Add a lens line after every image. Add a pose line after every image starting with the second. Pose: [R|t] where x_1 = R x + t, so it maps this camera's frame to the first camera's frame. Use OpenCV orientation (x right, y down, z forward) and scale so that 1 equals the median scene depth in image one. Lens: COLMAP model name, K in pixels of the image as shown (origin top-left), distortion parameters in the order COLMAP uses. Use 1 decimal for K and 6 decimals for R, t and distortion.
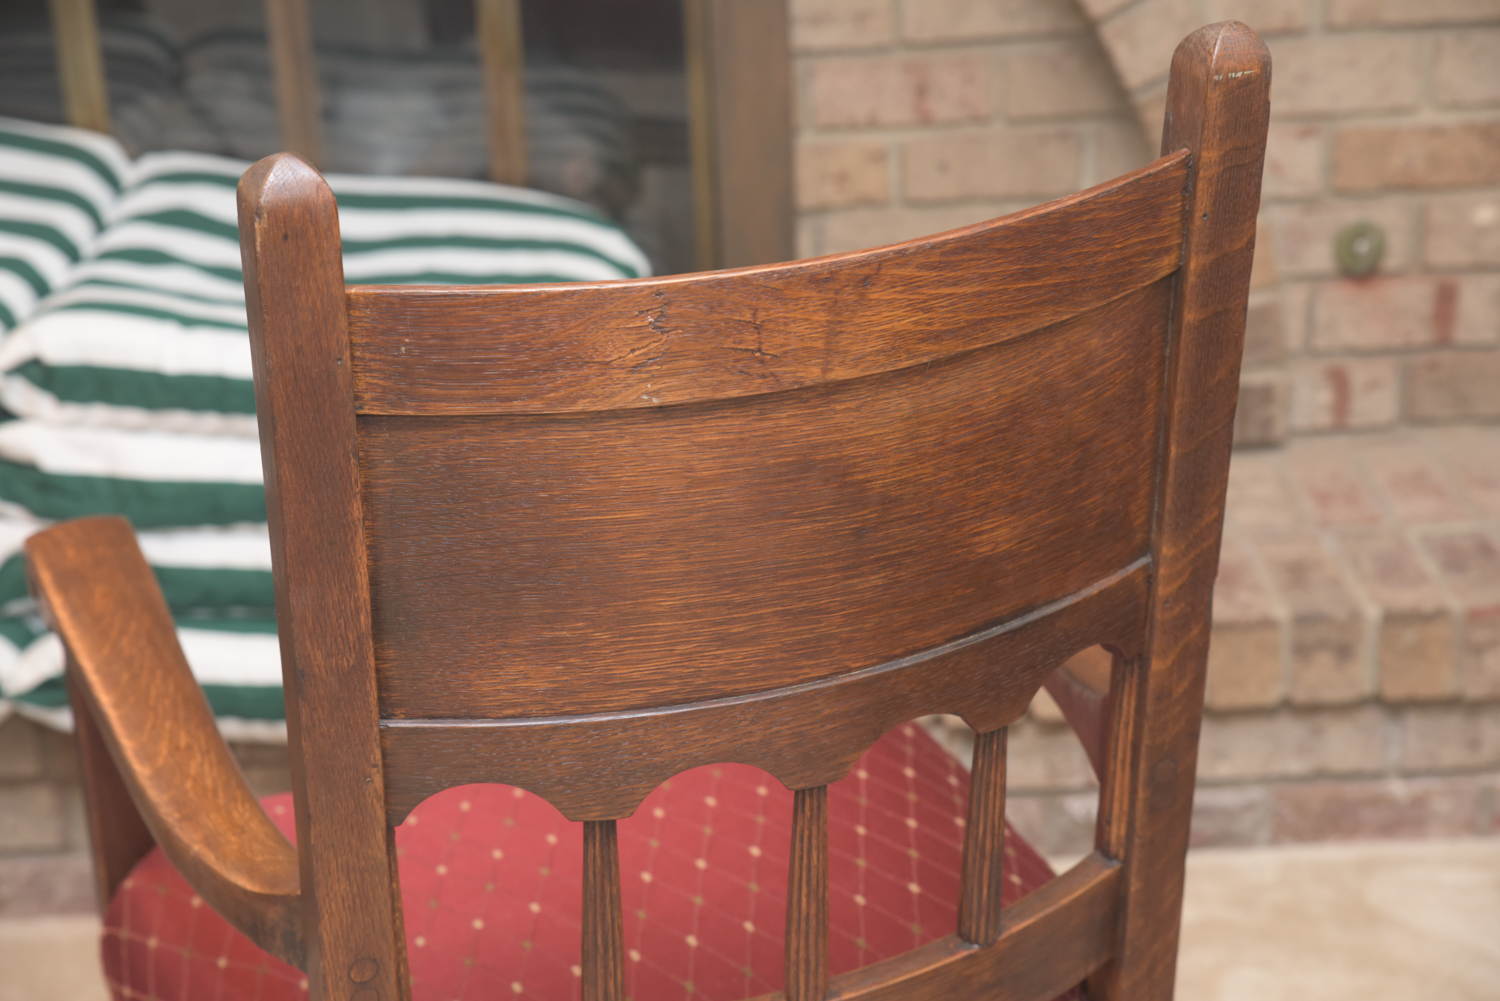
lens RADIAL K [[2677.0, 0, 752.2], [0, 2677.0, 498.4], [0, 0, 1]] dist [0.140940, 0.000000]
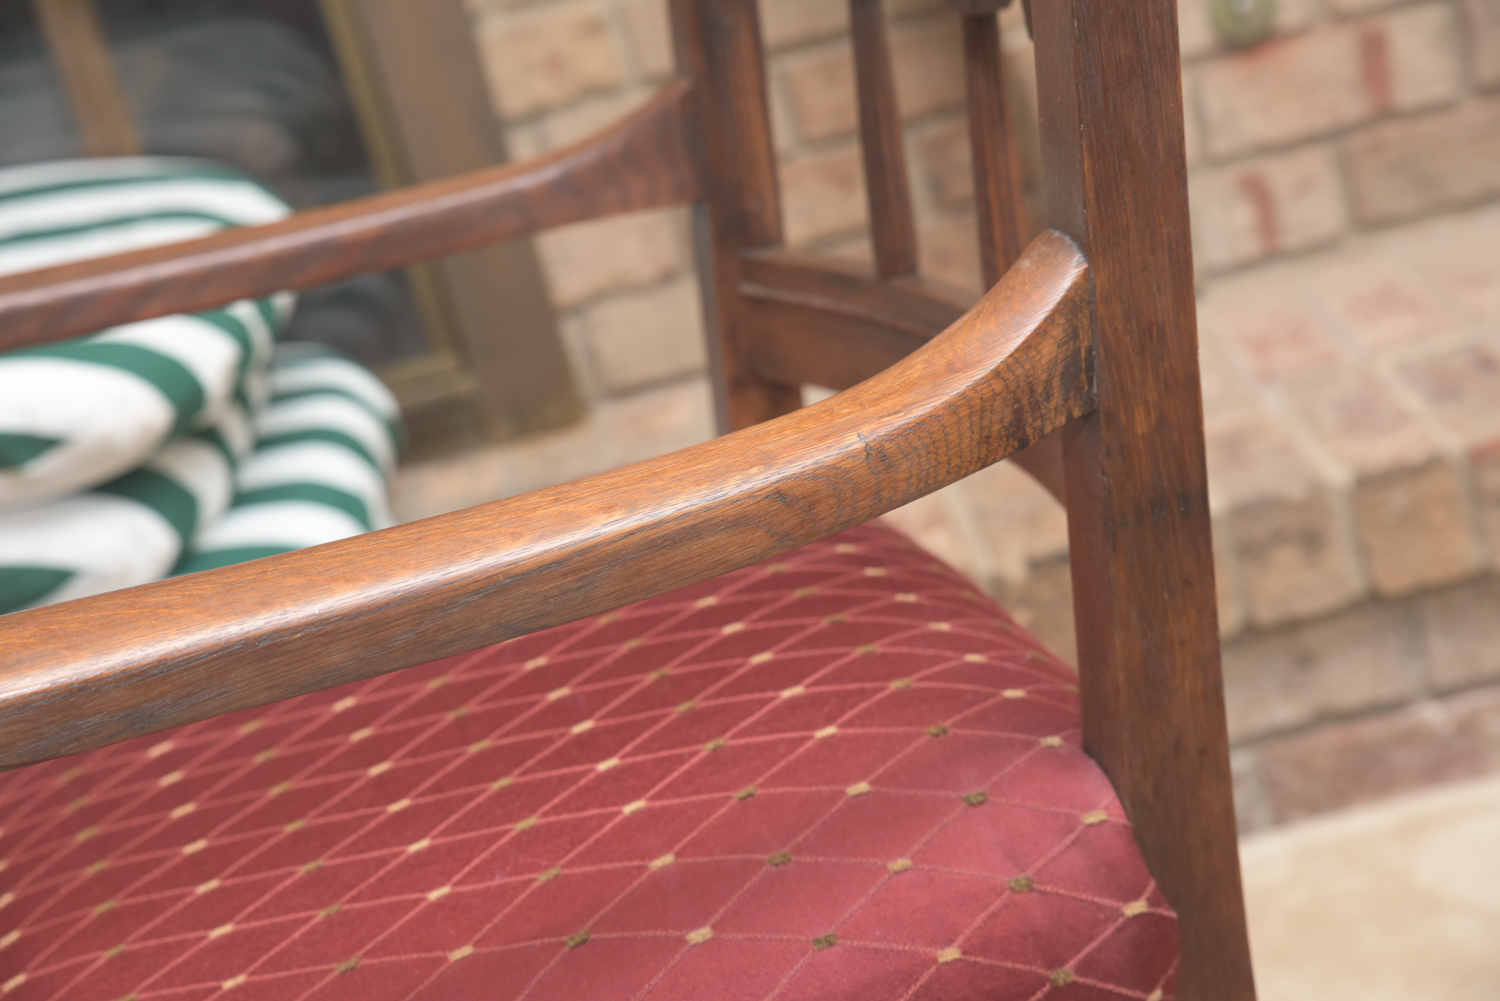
lens RADIAL K [[2677.0, 0, 741.6], [0, 2677.0, 506.5], [0, 0, 1]] dist [0.140940, 0.000000]
pose [[0.978602, -0.203163, -0.032593, 0.184018], [0.202691, 0.979092, -0.017195, 0.055867], [0.035405, 0.010220, 0.999321, 0.543477]]
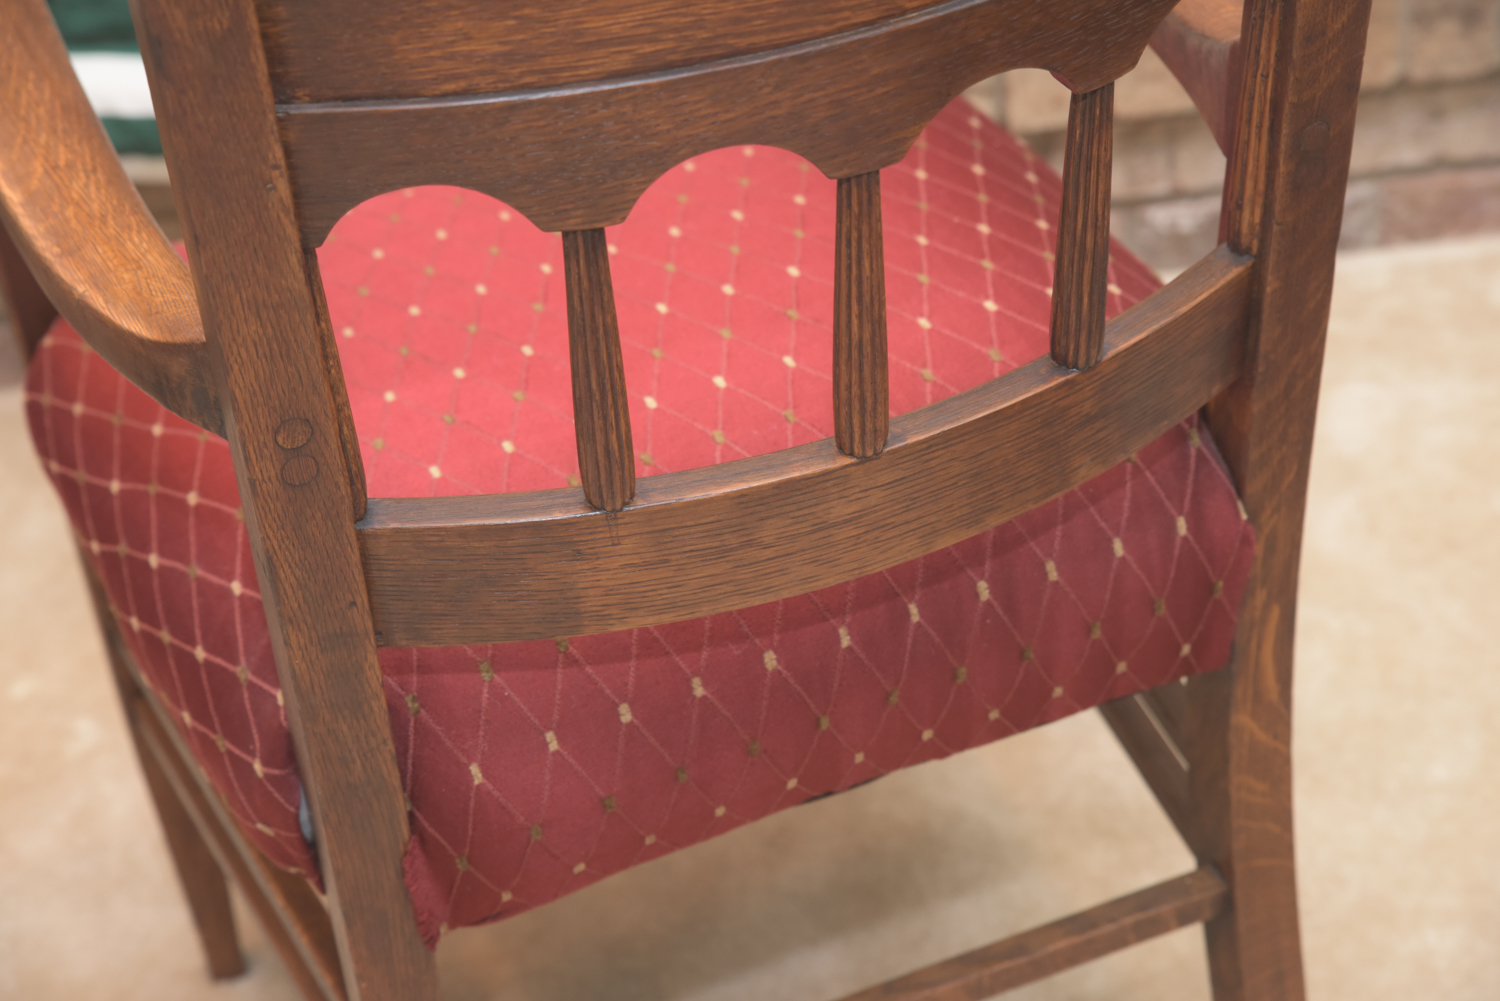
lens RADIAL K [[2677.0, 0, 748.3], [0, 2677.0, 495.5], [0, 0, 1]] dist [0.140940, 0.000000]
pose [[0.998701, -0.044619, -0.024611, 0.004816], [0.048670, 0.978310, 0.201349, 0.037649], [0.015093, -0.202285, 0.979210, 0.210686]]
